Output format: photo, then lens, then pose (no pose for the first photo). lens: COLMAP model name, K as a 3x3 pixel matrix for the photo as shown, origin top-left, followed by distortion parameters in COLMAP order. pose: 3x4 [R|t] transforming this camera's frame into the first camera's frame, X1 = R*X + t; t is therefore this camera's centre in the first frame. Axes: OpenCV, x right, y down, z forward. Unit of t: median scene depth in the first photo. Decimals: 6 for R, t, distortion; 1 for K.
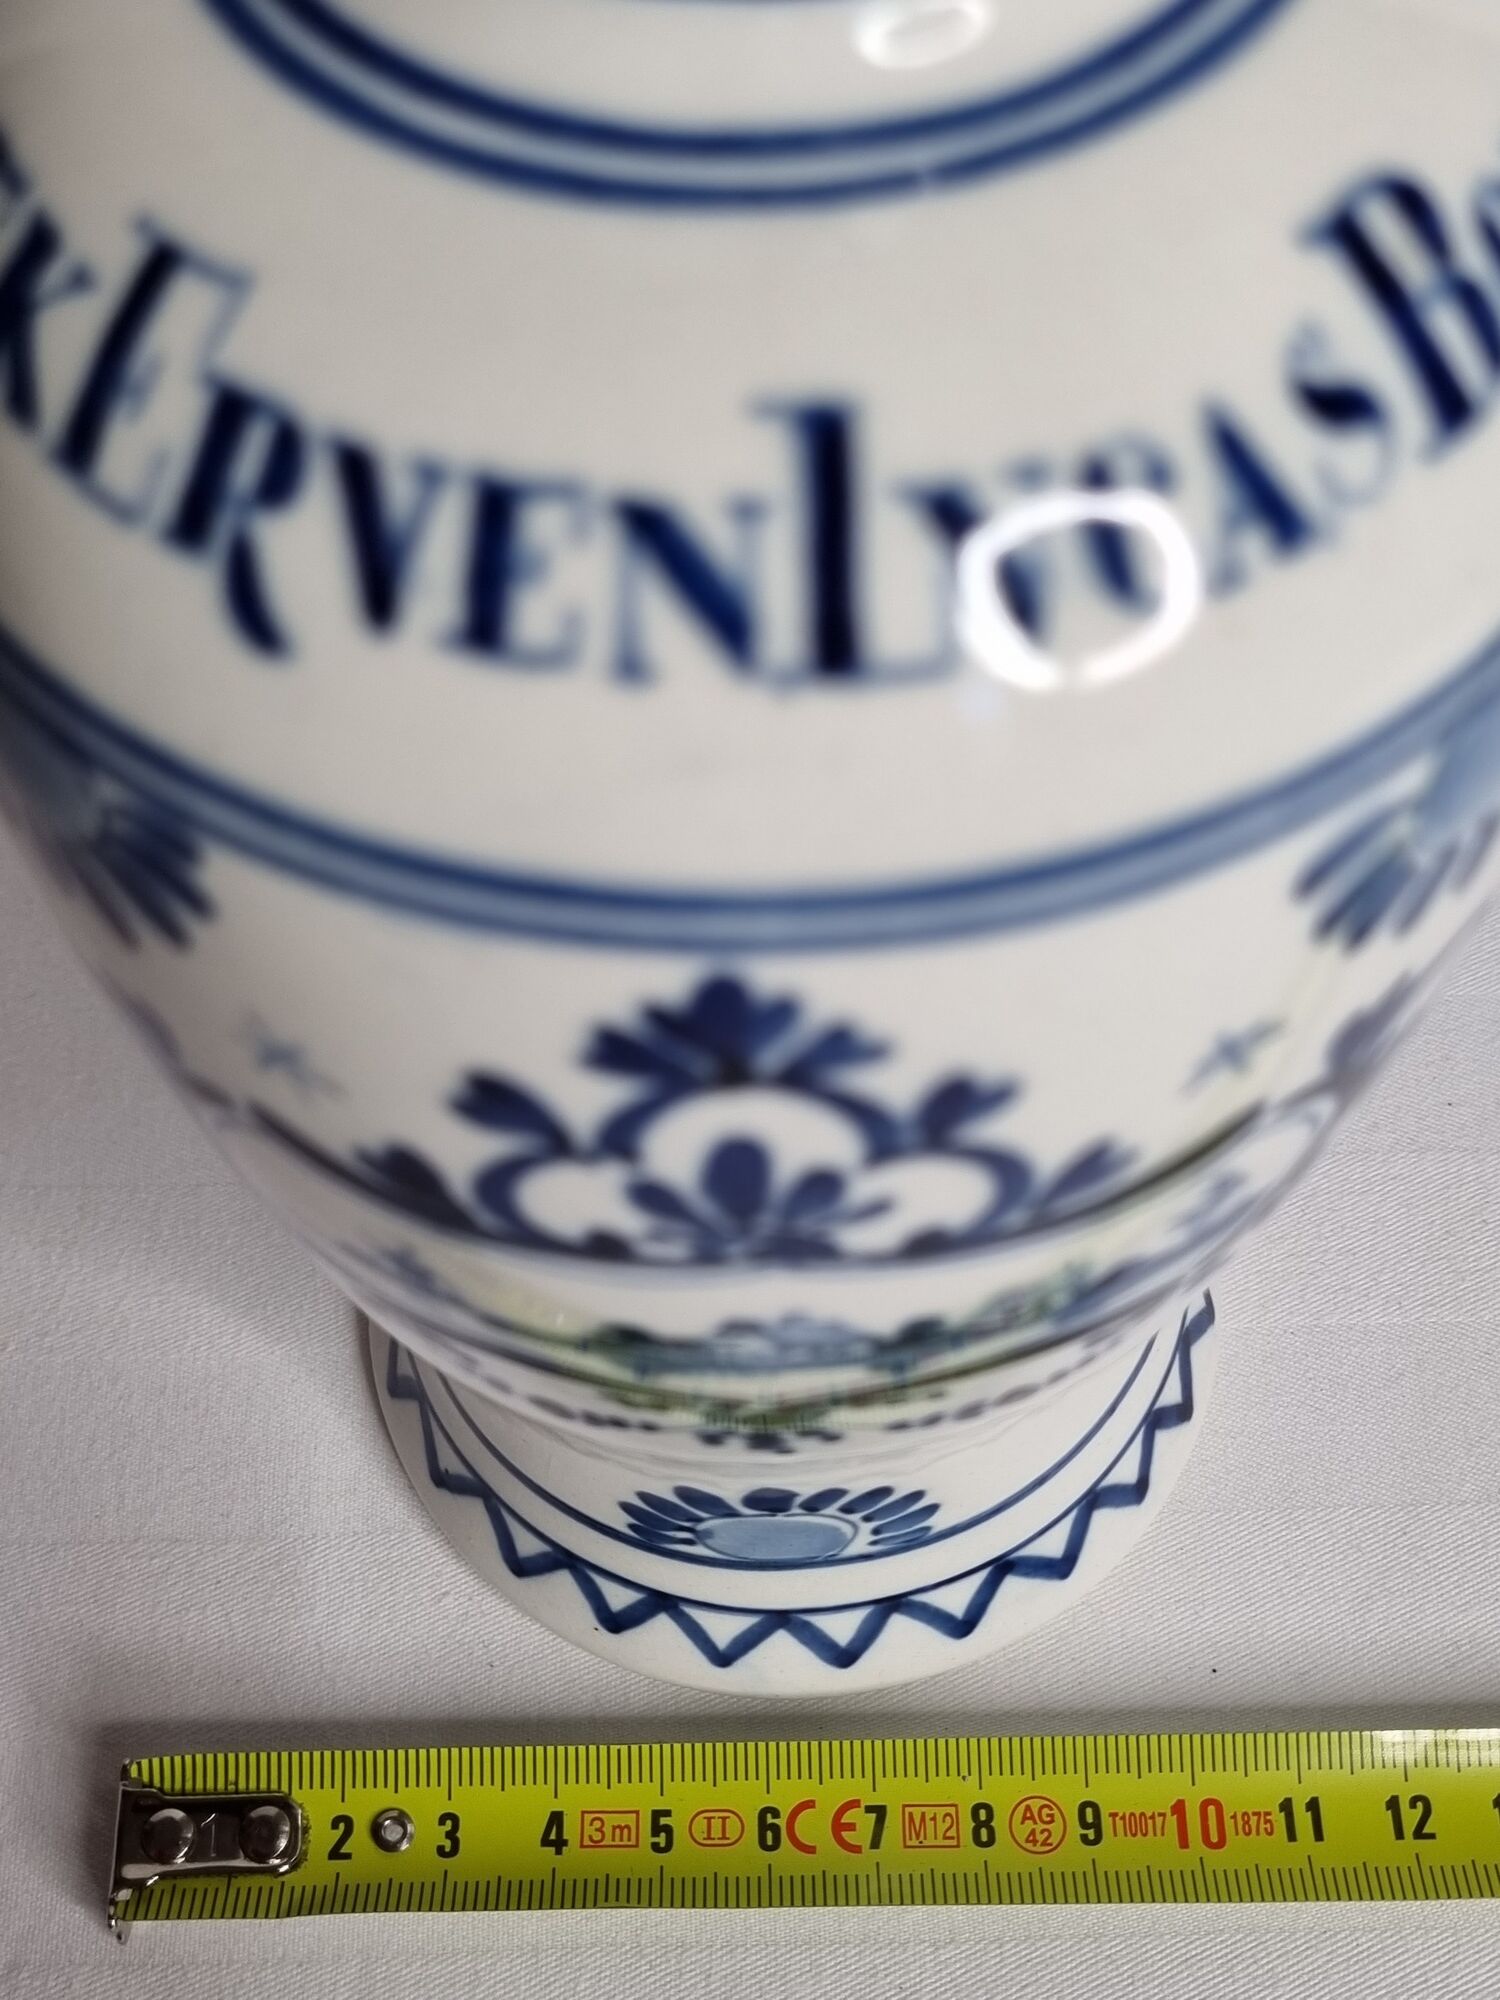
lens RADIAL K [[2561.2, 0, 758.1], [0, 2561.2, 1043.8], [0, 0, 1]] dist [-0.026774, 0.000000]
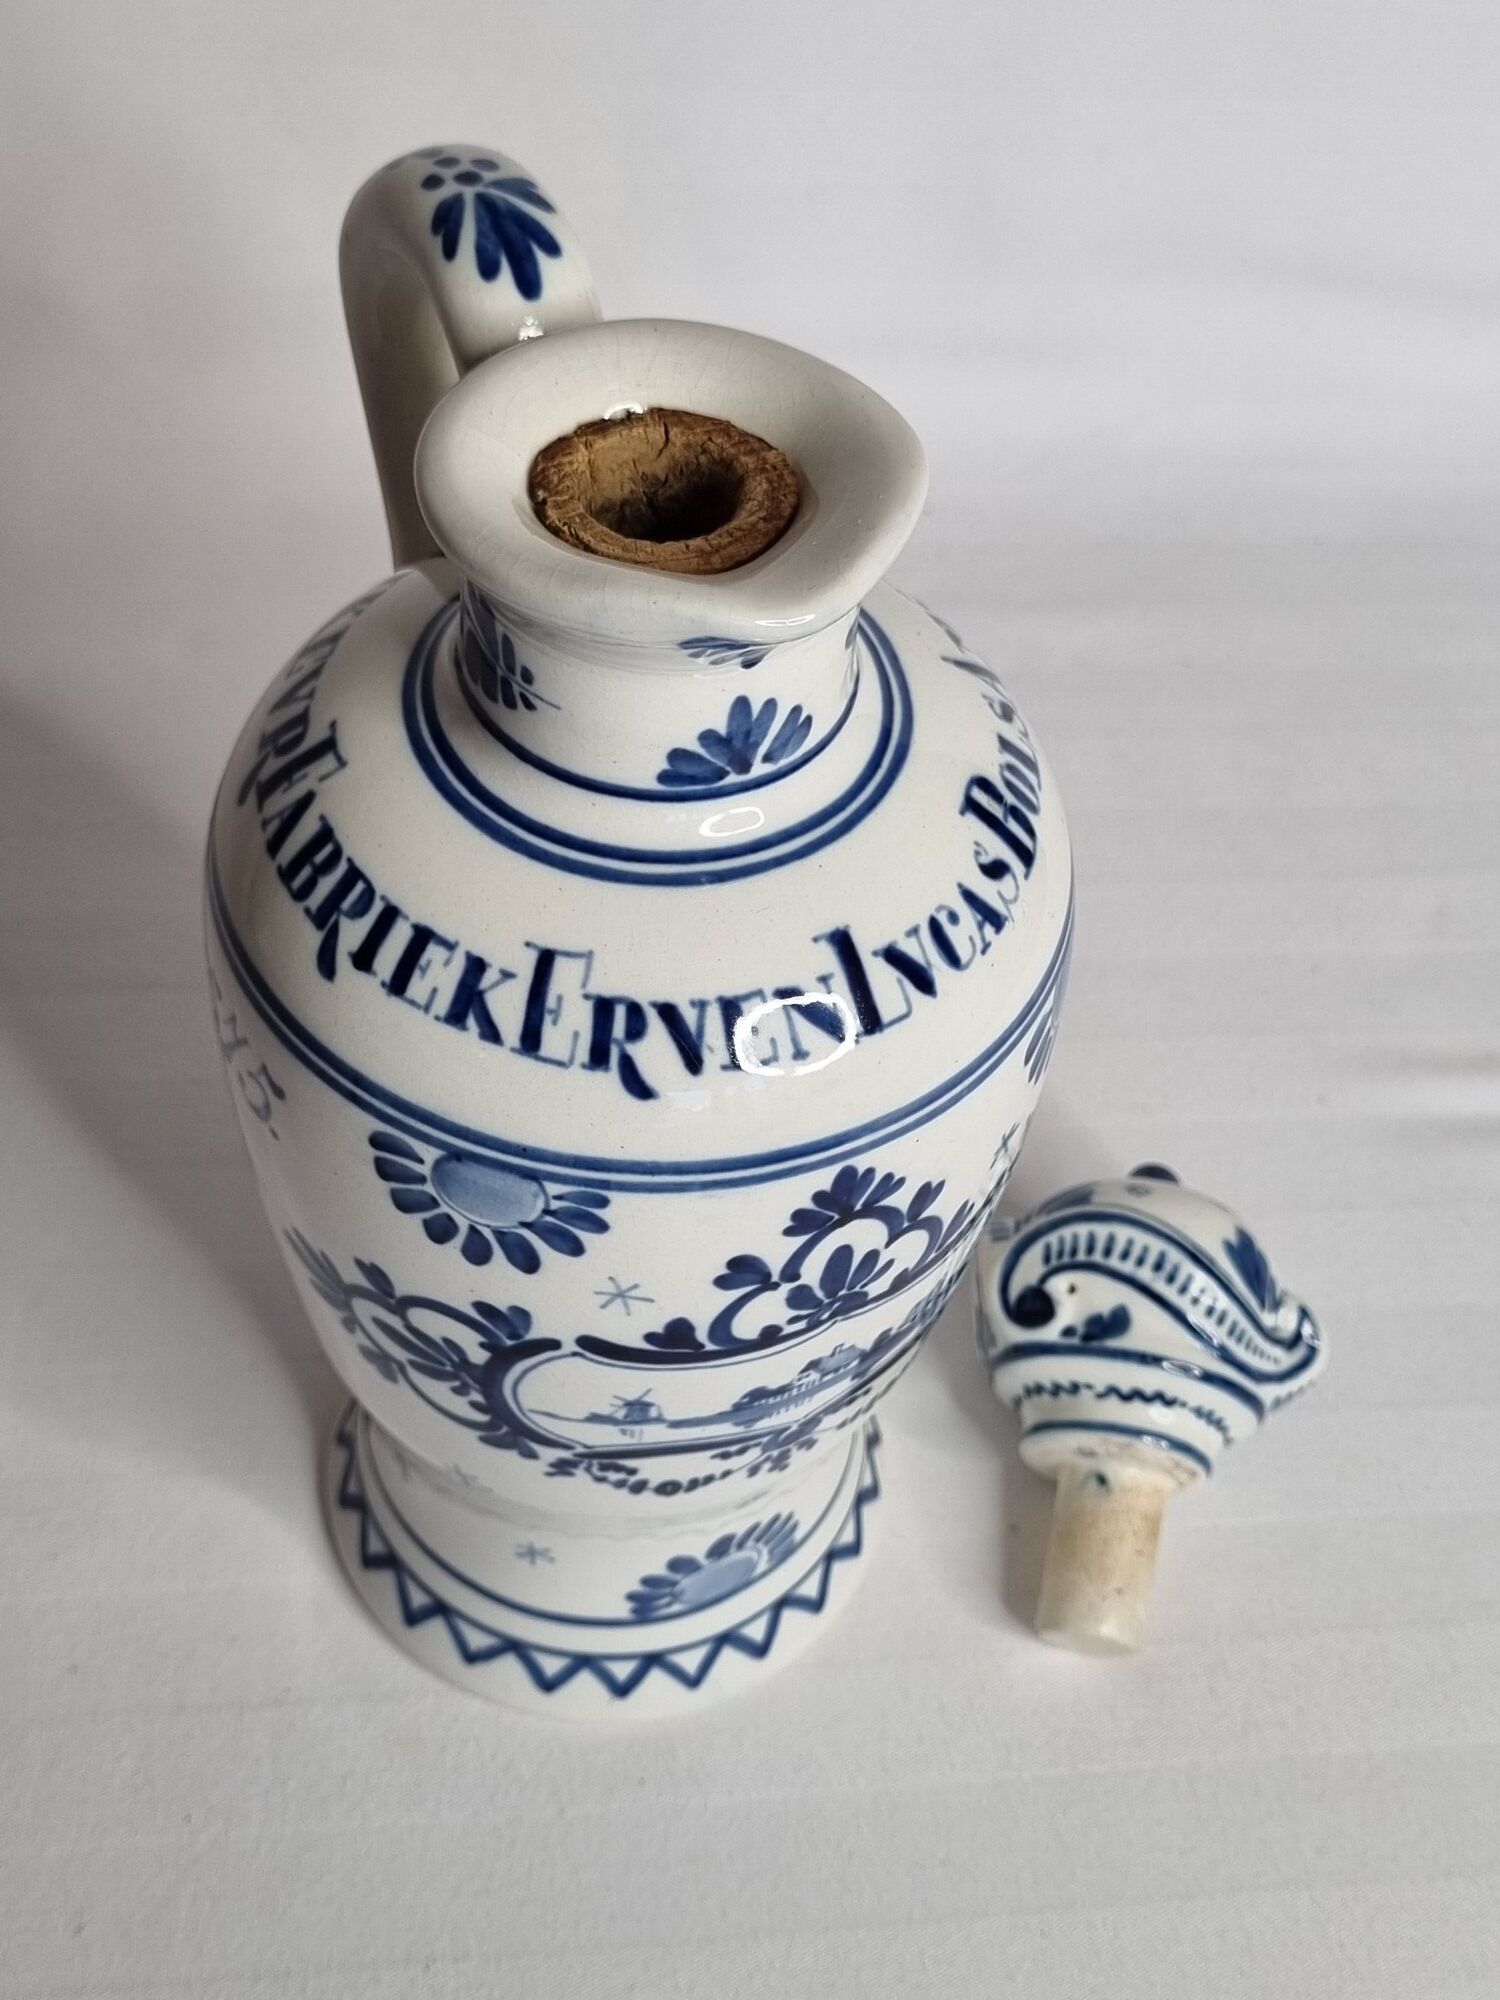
lens RADIAL K [[2843.7, 0, 824.9], [0, 2843.7, 1009.5], [0, 0, 1]] dist [-0.033635, 0.000000]
pose [[0.863811, -0.310415, 0.396829, -0.923867], [0.363704, 0.929258, -0.064805, -0.000958], [-0.348640, 0.200308, 0.915602, -1.275532]]
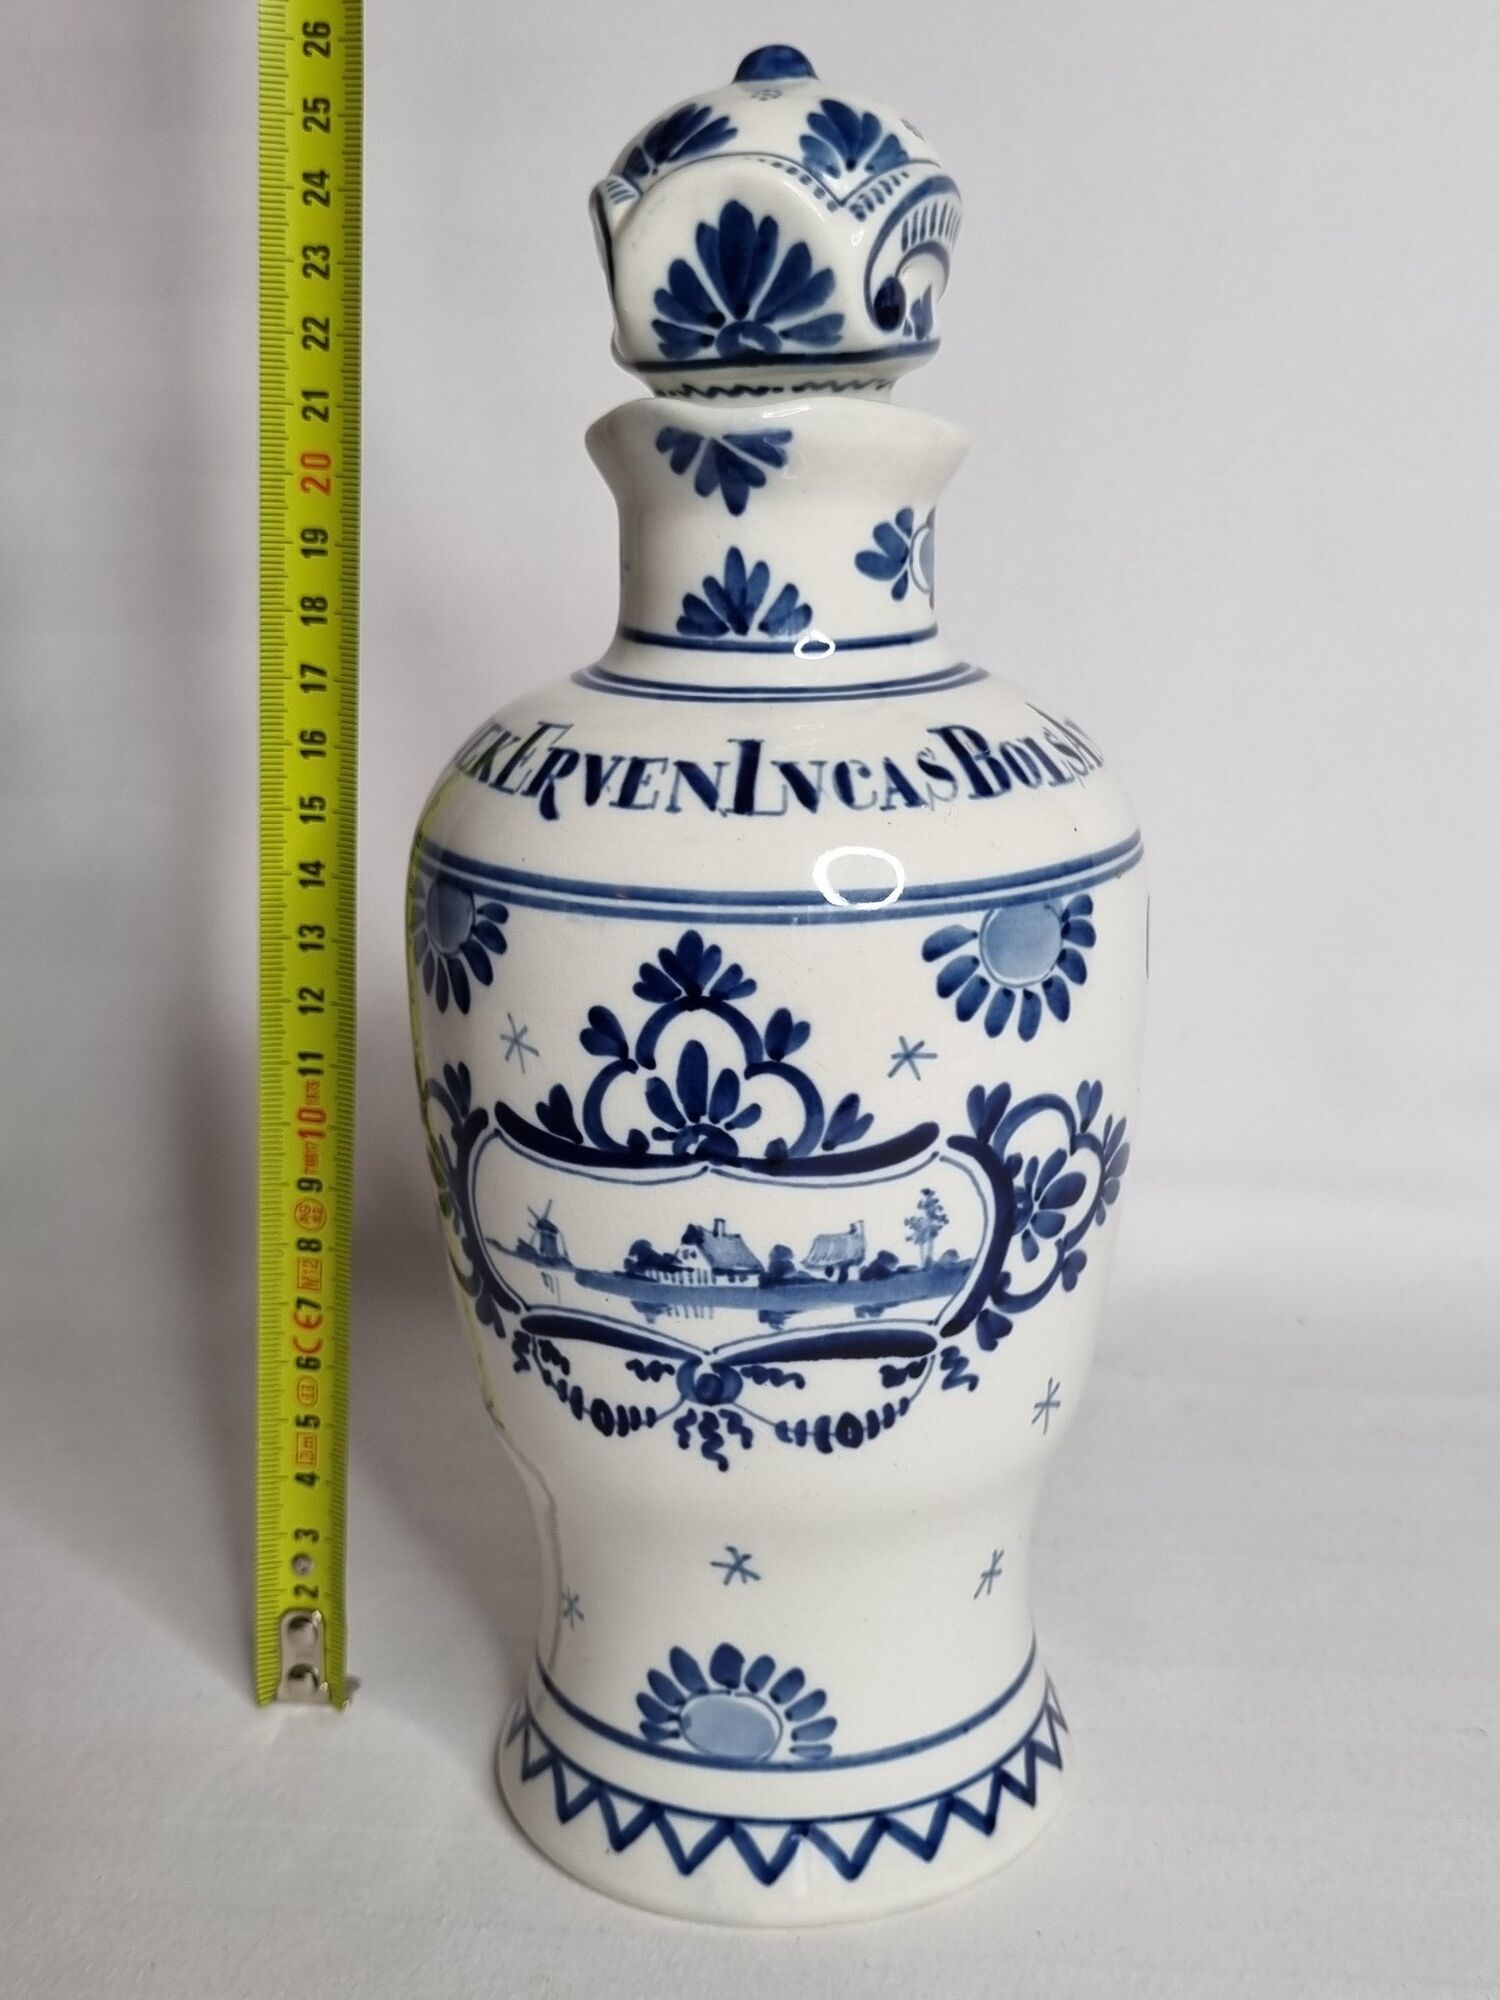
lens RADIAL K [[2561.2, 0, 756.1], [0, 2561.2, 944.6], [0, 0, 1]] dist [-0.026774, 0.000000]
pose [[0.984193, 0.054322, -0.168564, 0.447480], [-0.158483, 0.694951, -0.701375, 1.641066], [0.079044, 0.717002, 0.692575, -0.728368]]
